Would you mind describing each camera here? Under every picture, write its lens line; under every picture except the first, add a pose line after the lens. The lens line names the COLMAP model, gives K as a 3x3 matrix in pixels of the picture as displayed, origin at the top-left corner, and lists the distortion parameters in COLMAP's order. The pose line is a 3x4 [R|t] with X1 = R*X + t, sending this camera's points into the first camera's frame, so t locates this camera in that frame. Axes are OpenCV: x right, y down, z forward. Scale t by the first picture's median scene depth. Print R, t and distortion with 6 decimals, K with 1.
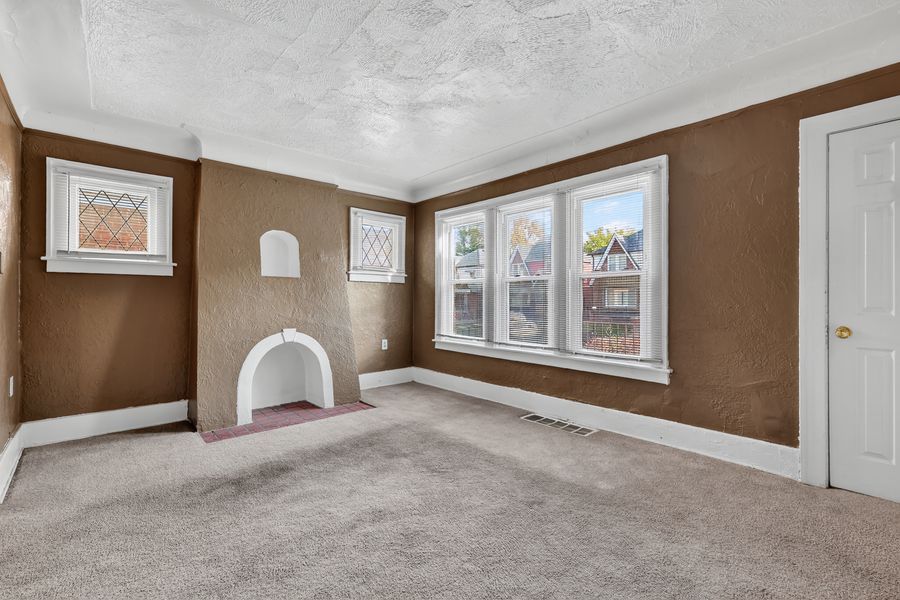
lens RADIAL K [[390.9, 0, 451.5], [0, 390.9, 297.2], [0, 0, 1]] dist [0.001449, 0.000225]
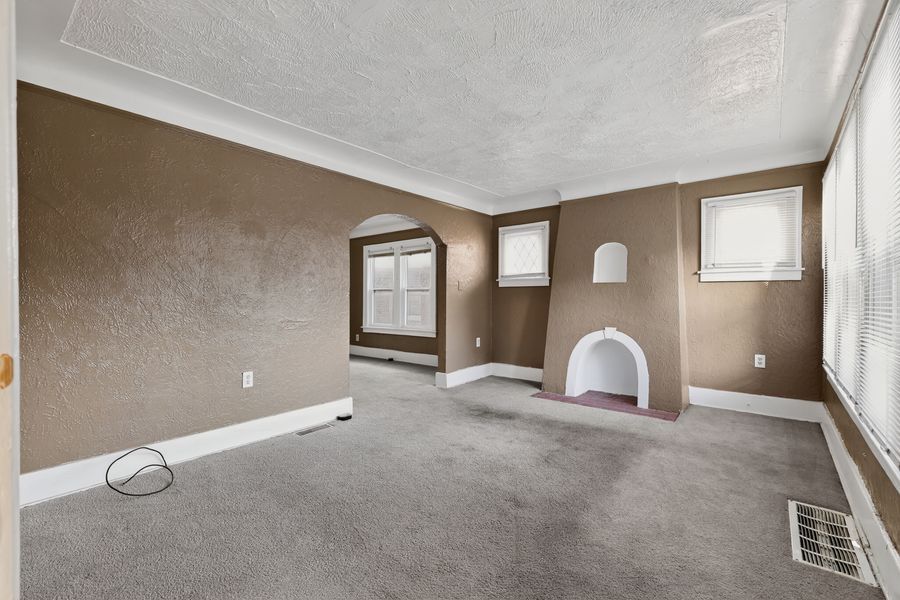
lens RADIAL K [[390.9, 0, 451.5], [0, 390.9, 297.2], [0, 0, 1]] dist [0.001449, 0.000225]
pose [[0.158735, -0.003961, -0.987313, 0.695772], [0.004661, 0.999984, -0.003262, -0.007509], [0.987310, -0.004084, 0.158751, 0.385560]]
